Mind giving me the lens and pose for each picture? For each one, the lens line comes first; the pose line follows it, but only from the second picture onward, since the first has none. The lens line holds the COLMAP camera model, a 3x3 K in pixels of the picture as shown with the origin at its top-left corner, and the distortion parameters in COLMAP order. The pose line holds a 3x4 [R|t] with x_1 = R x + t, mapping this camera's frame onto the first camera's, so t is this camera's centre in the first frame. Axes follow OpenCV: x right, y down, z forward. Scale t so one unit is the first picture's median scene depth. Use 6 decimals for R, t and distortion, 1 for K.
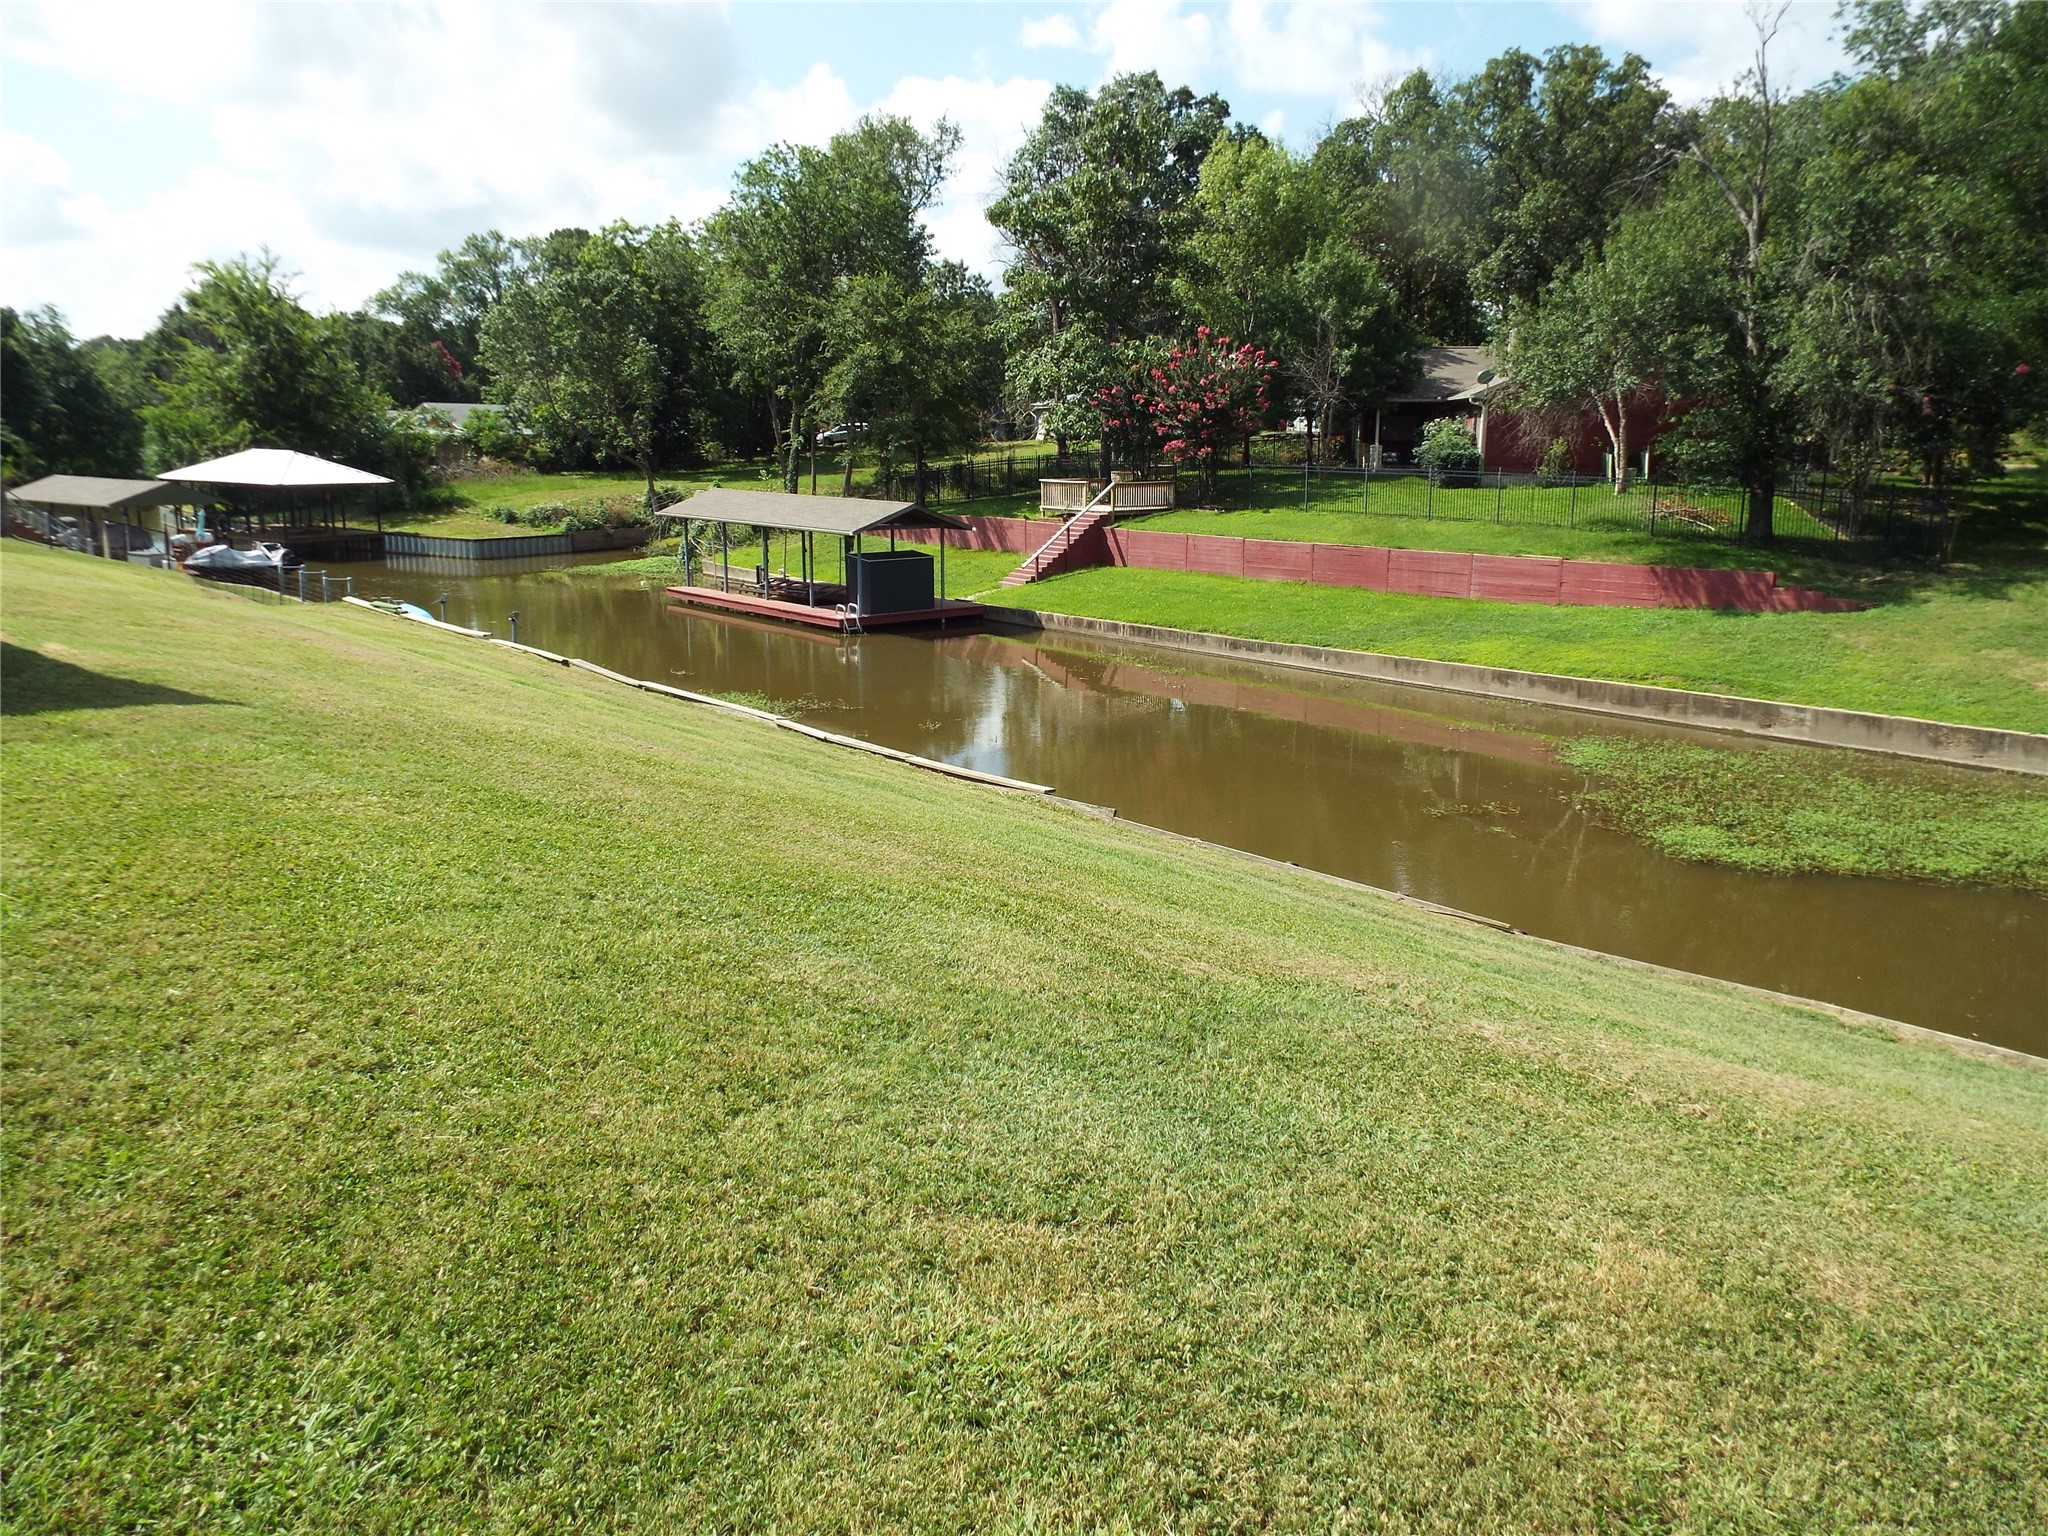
lens RADIAL K [[1496.4, 0, 1022.8], [0, 1496.4, 777.3], [0, 0, 1]] dist [0.005475, 0.001340]
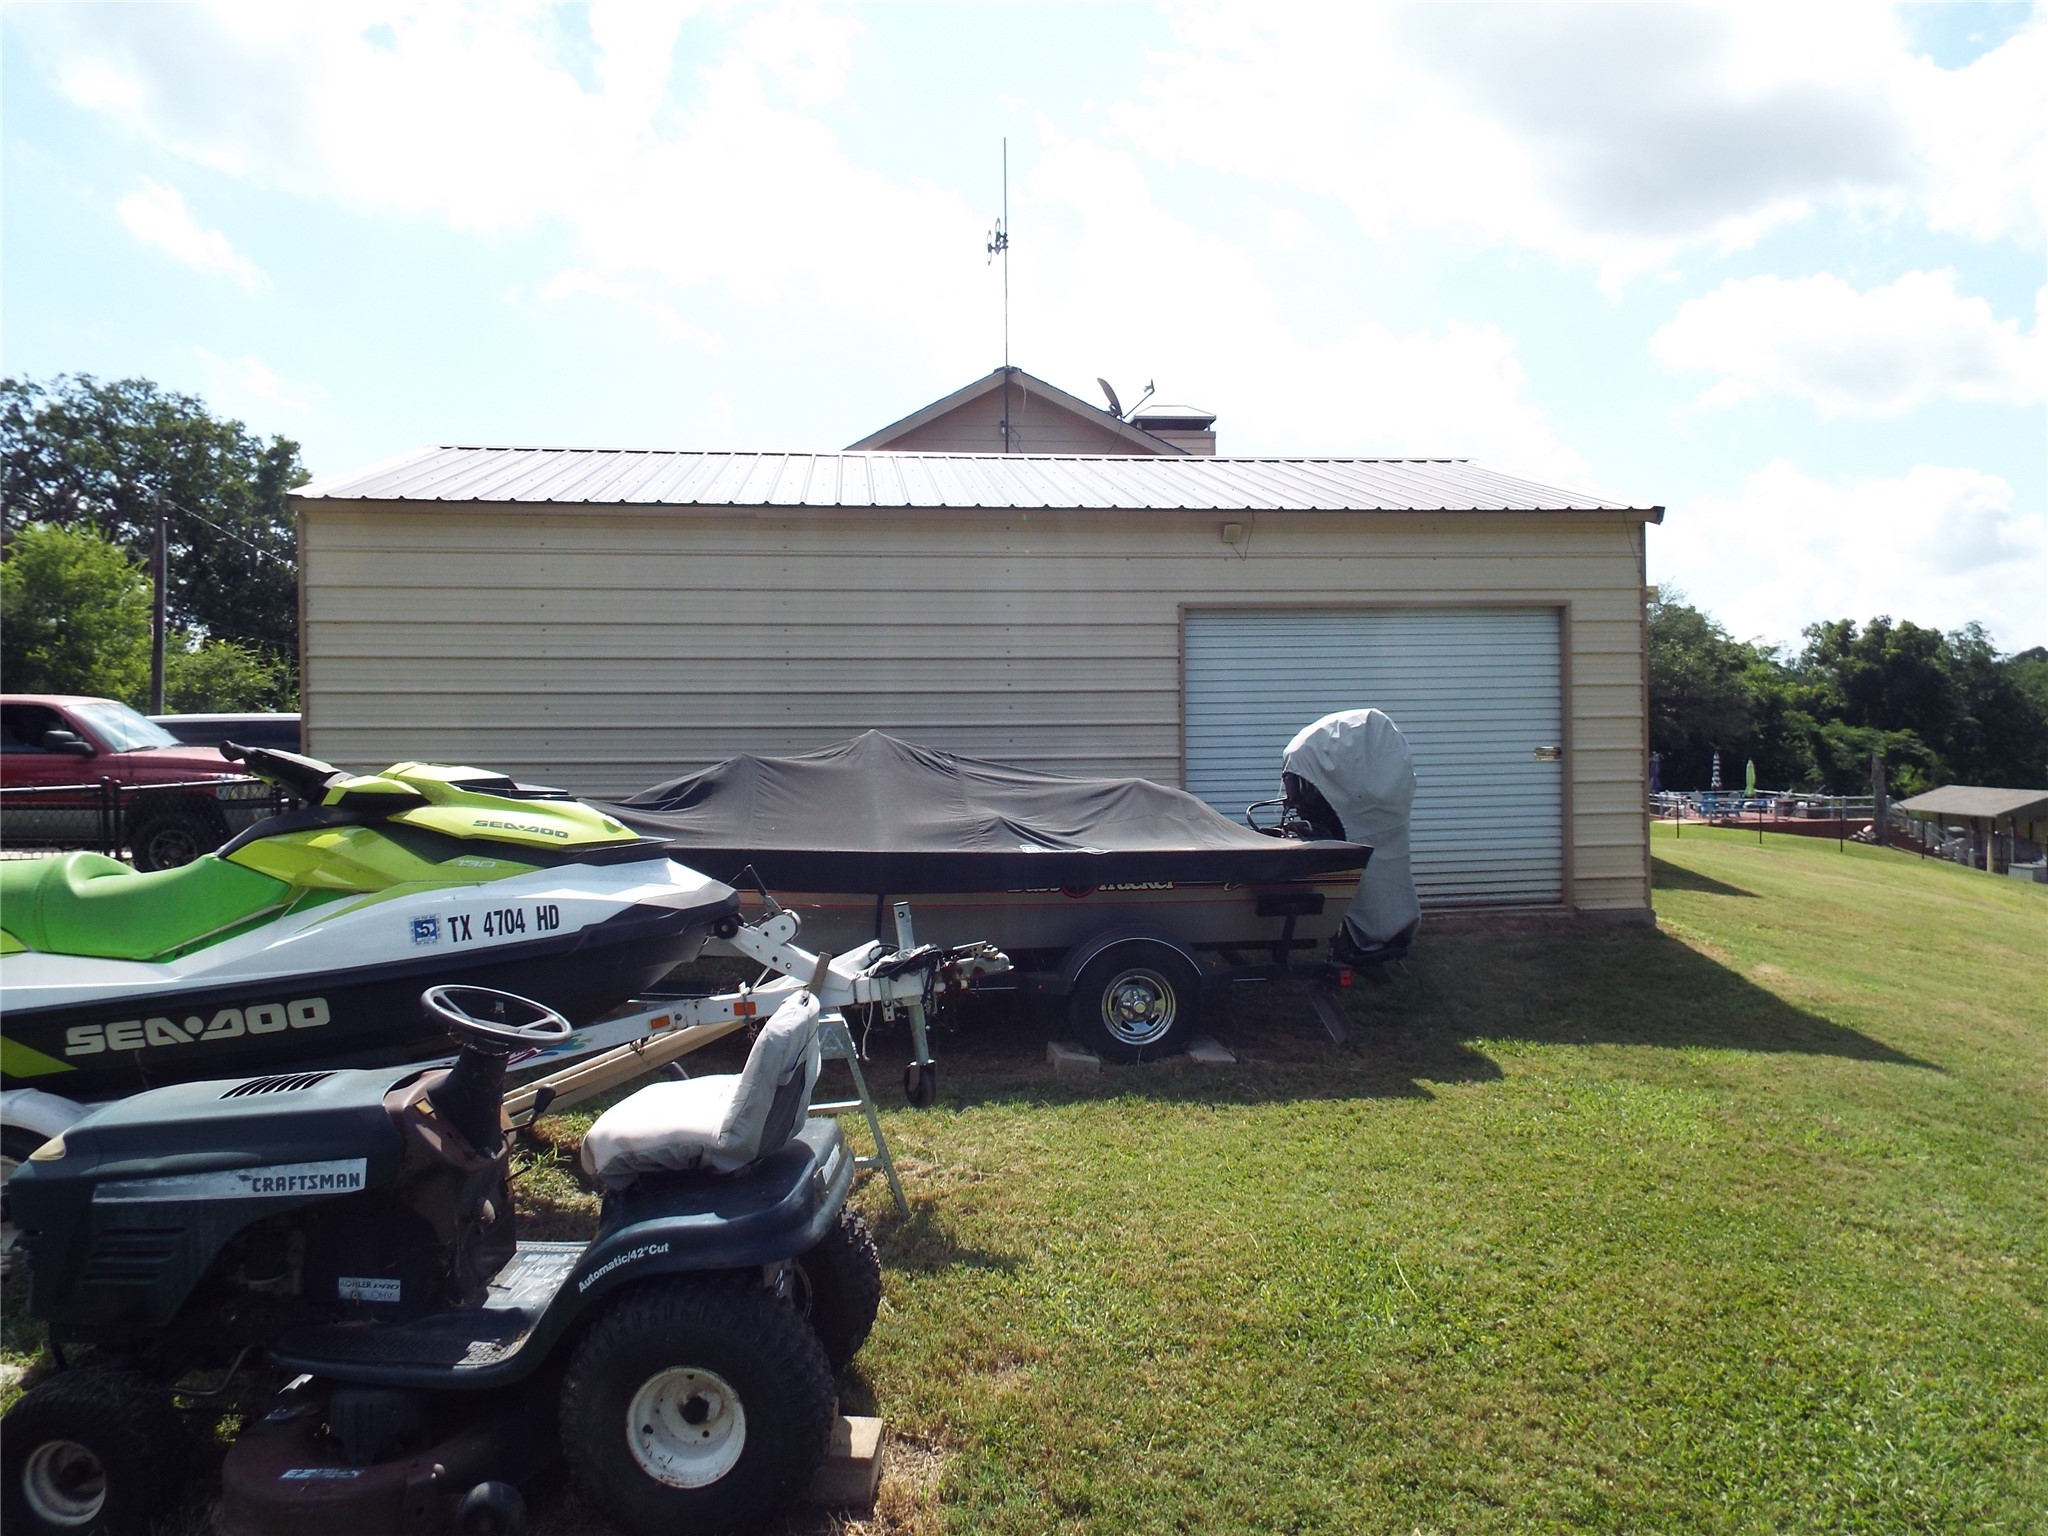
lens RADIAL K [[1496.4, 0, 1022.8], [0, 1496.4, 777.3], [0, 0, 1]] dist [0.005475, 0.001340]
pose [[0.424771, -0.019258, -0.905096, -0.001595], [-0.164805, 0.981423, -0.098226, -0.006642], [0.890174, 0.190887, 0.413706, 0.034075]]
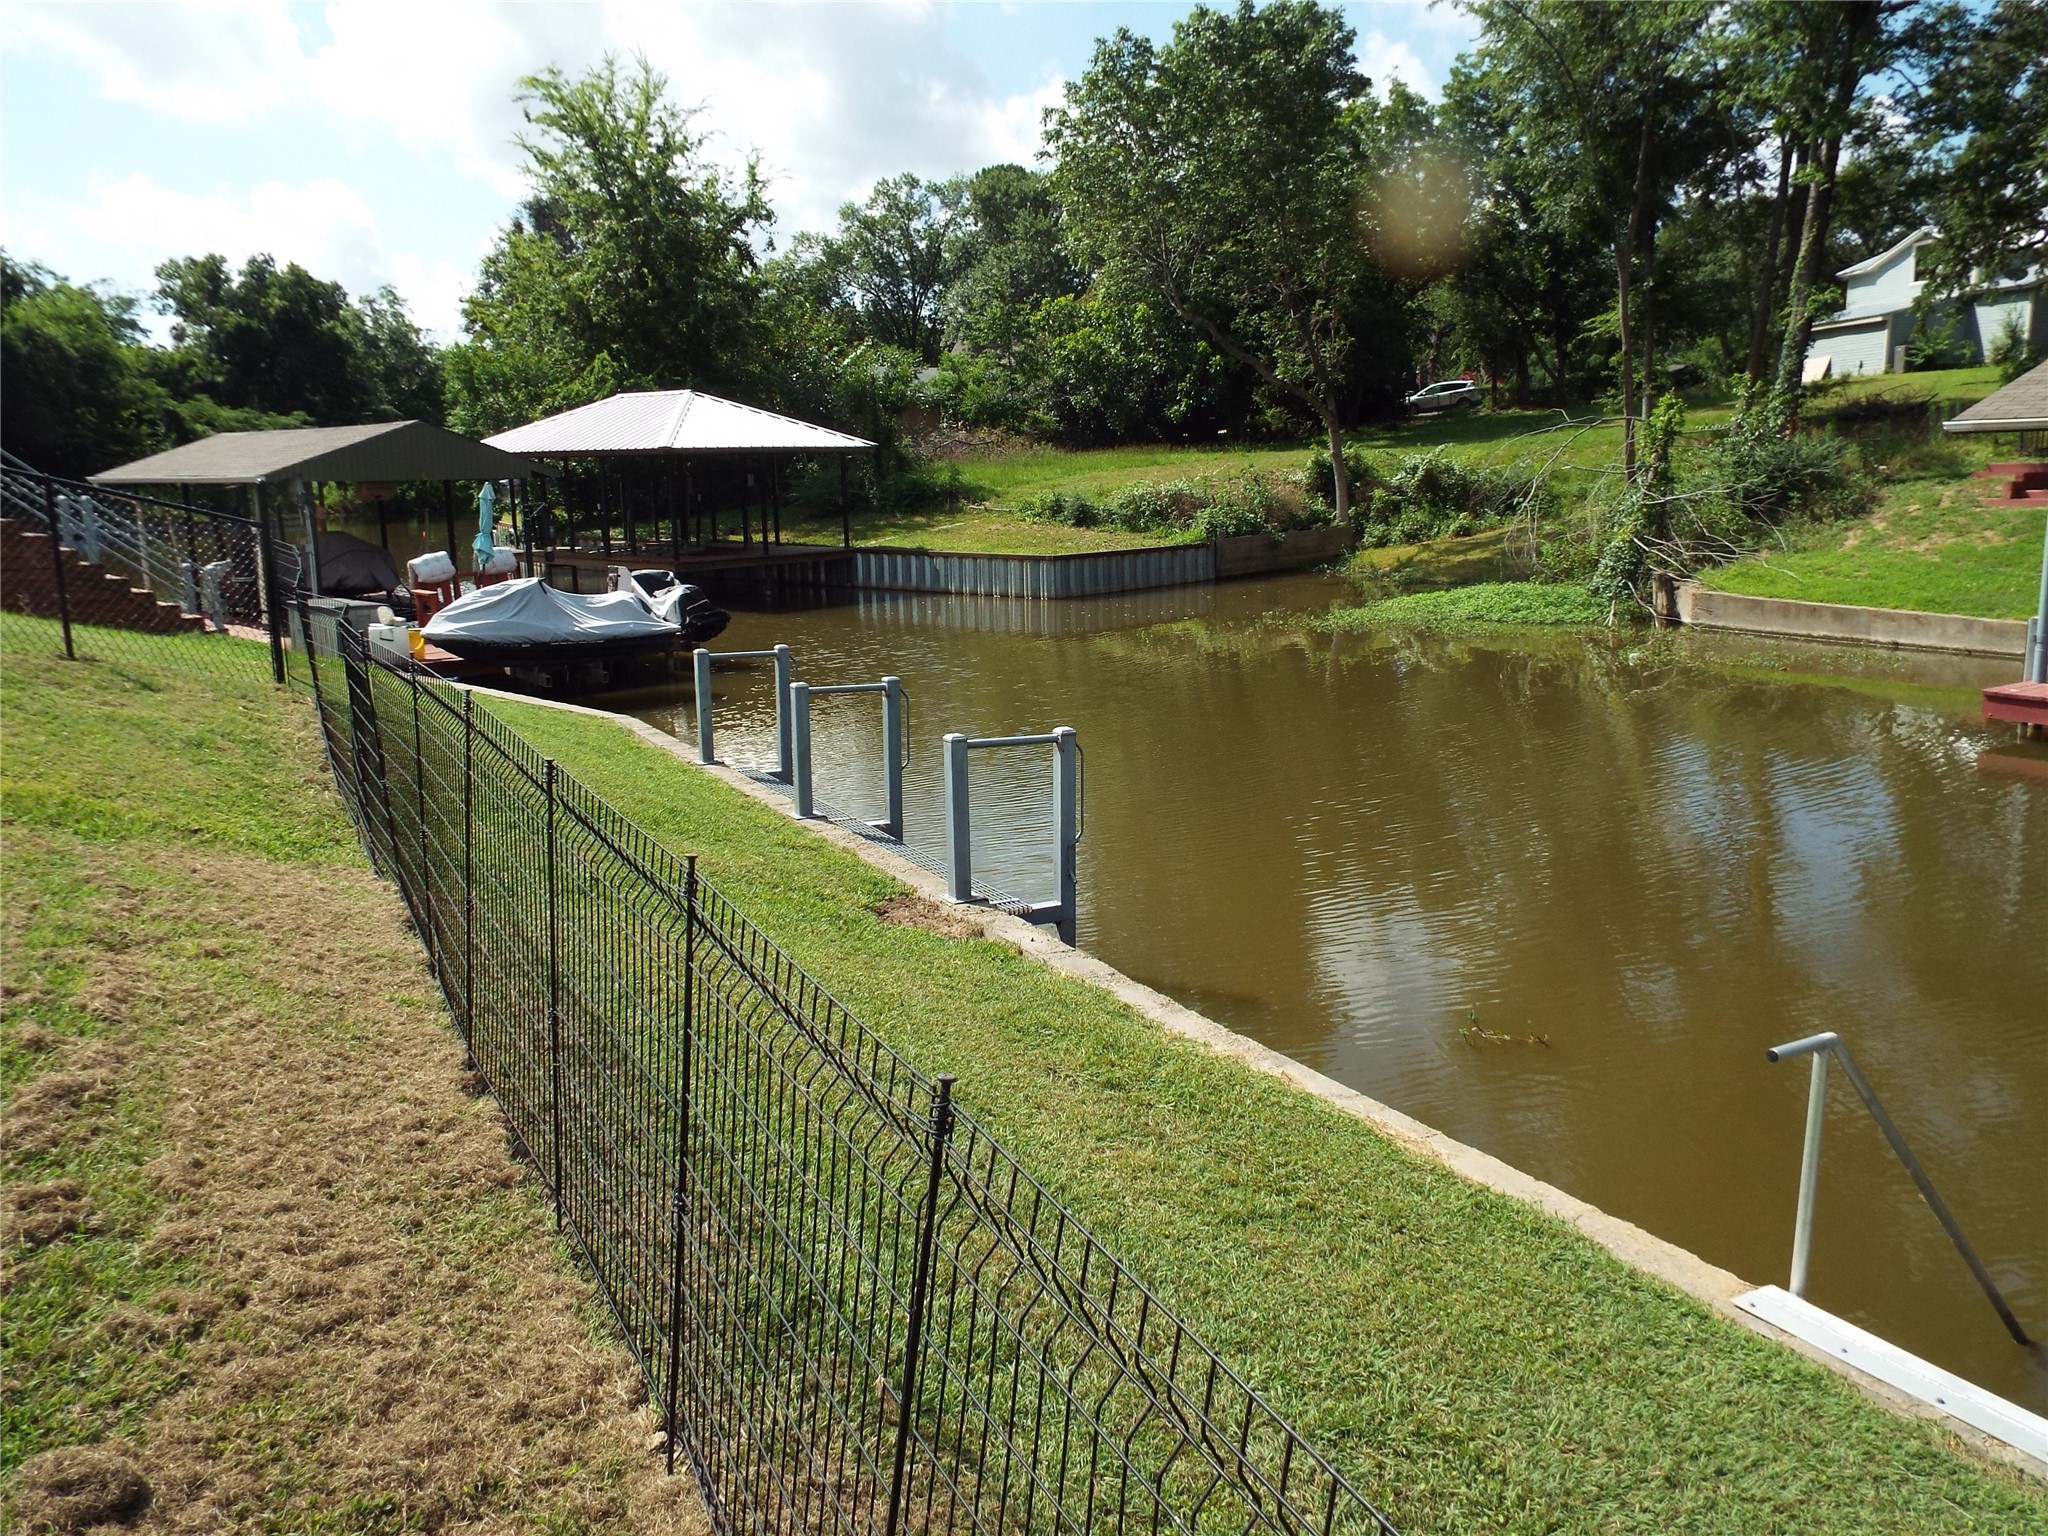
lens RADIAL K [[1496.4, 0, 1022.8], [0, 1496.4, 777.3], [0, 0, 1]] dist [0.005475, 0.001340]
pose [[0.978231, 0.009514, -0.207300, -0.252298], [-0.013098, 0.999787, -0.015925, -0.075378], [0.207104, 0.018293, 0.978148, 0.495272]]
